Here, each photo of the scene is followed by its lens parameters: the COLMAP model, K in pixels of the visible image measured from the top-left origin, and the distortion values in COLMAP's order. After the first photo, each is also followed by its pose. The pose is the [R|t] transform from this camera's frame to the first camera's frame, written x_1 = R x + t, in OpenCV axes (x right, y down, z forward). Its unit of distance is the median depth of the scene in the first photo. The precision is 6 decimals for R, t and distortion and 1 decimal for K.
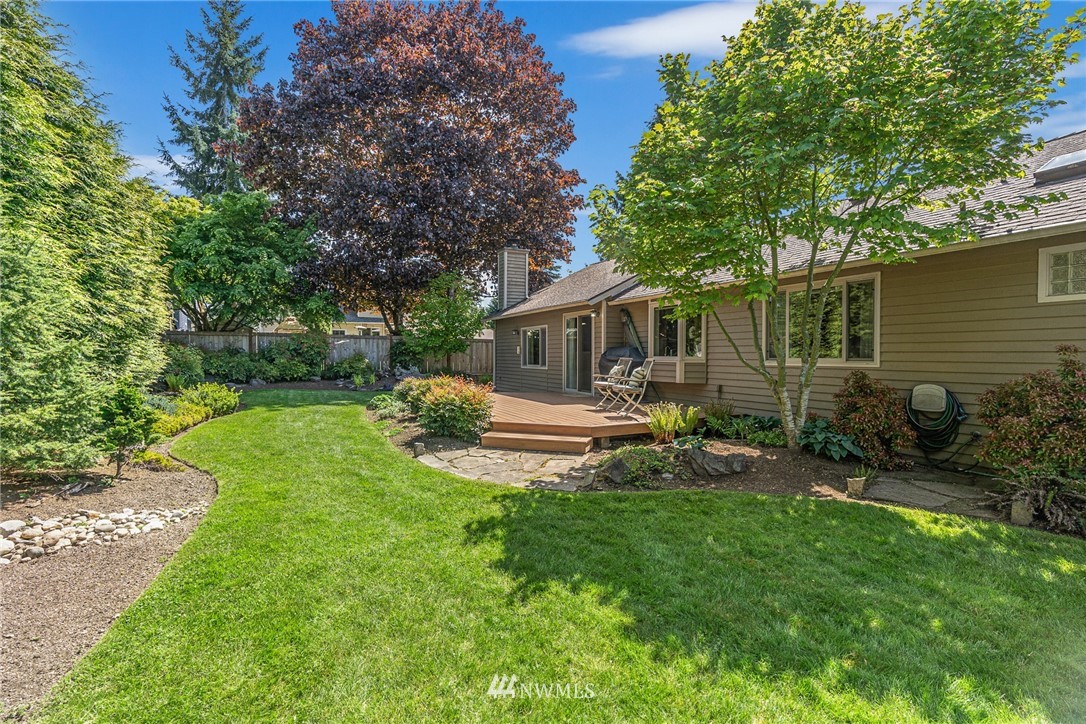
lens RADIAL K [[491.1, 0, 549.3], [0, 491.1, 363.7], [0, 0, 1]] dist [-0.011545, 0.004630]
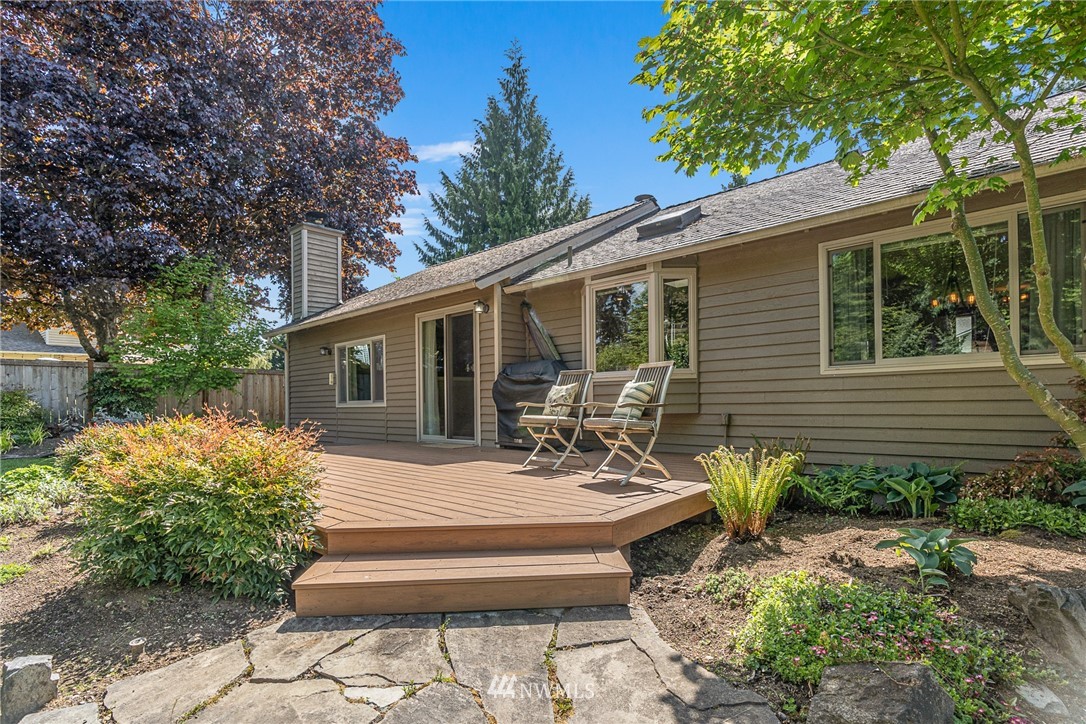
lens RADIAL K [[491.1, 0, 542.8], [0, 491.1, 400.7], [0, 0, 1]] dist [-0.011545, 0.004630]
pose [[0.924234, -0.019237, 0.381341, -0.046831], [0.027005, 0.999522, -0.015028, 0.015964], [-0.380870, 0.024187, 0.924312, 0.277627]]
